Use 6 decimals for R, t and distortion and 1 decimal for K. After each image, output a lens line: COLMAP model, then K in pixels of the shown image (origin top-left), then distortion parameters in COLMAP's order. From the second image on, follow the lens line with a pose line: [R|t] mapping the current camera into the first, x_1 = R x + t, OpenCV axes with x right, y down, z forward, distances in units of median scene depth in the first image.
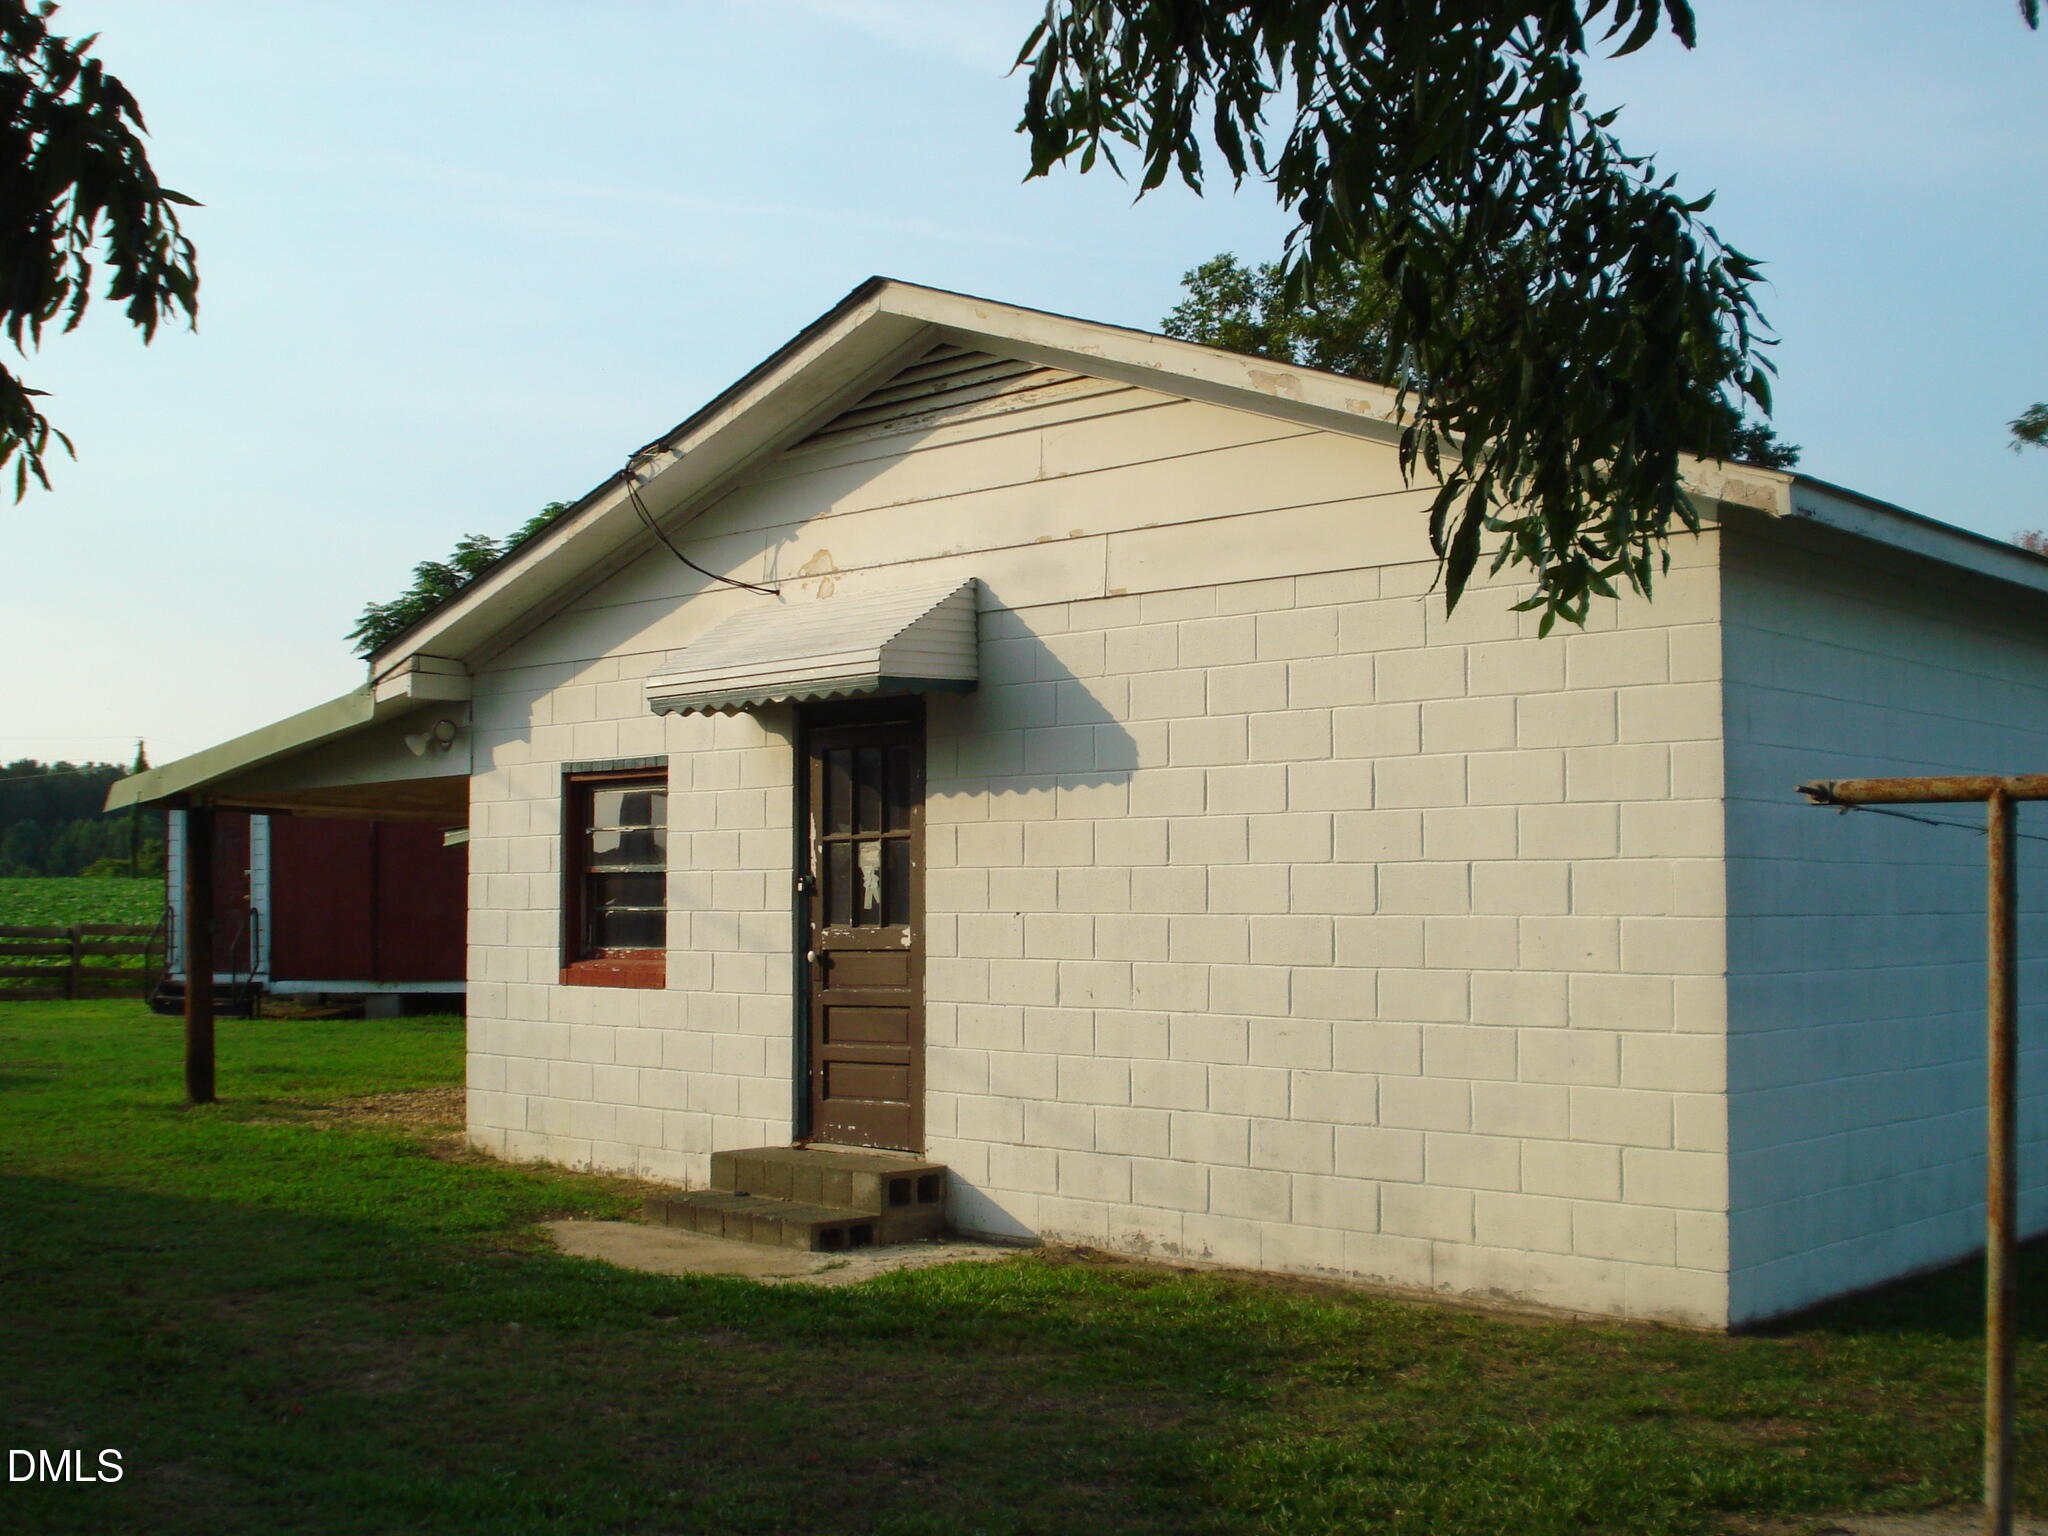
lens RADIAL K [[2303.0, 0, 1024.0], [0, 2303.0, 768.0], [0, 0, 1]] dist [-0.073457, -0.014402]
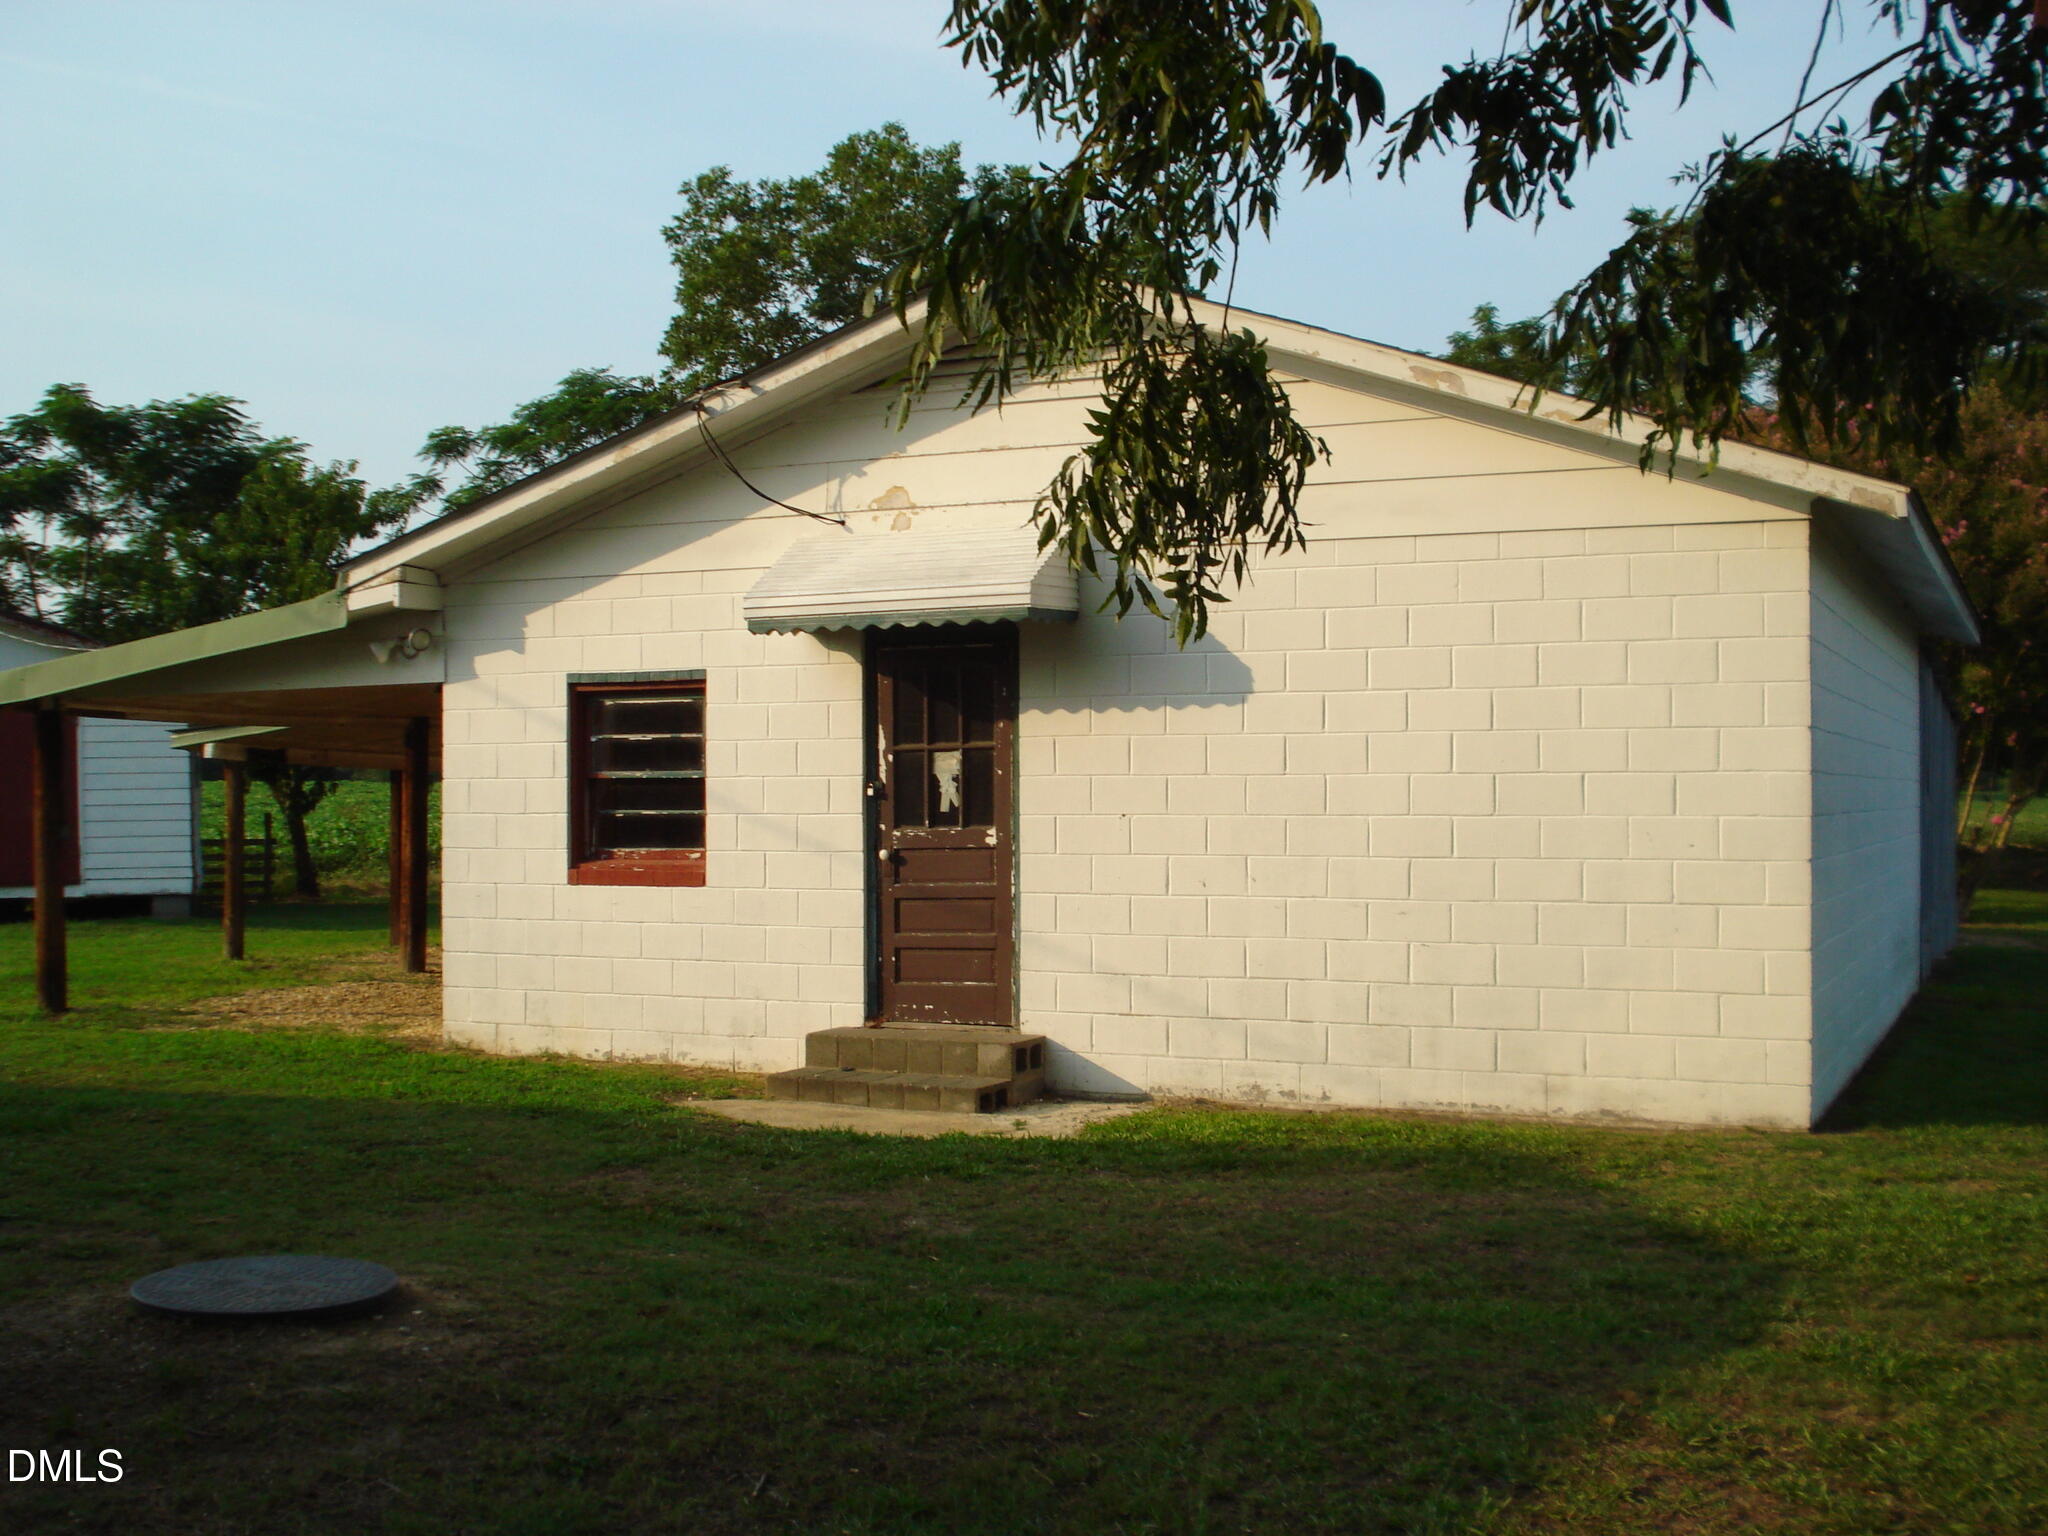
lens RADIAL K [[2303.0, 0, 1024.0], [0, 2303.0, 768.0], [0, 0, 1]] dist [-0.073457, -0.014402]
pose [[0.948478, 0.001601, 0.316838, -0.380448], [-0.015960, 0.998959, 0.042729, -0.008249], [-0.316440, -0.045584, 0.947517, -0.069896]]
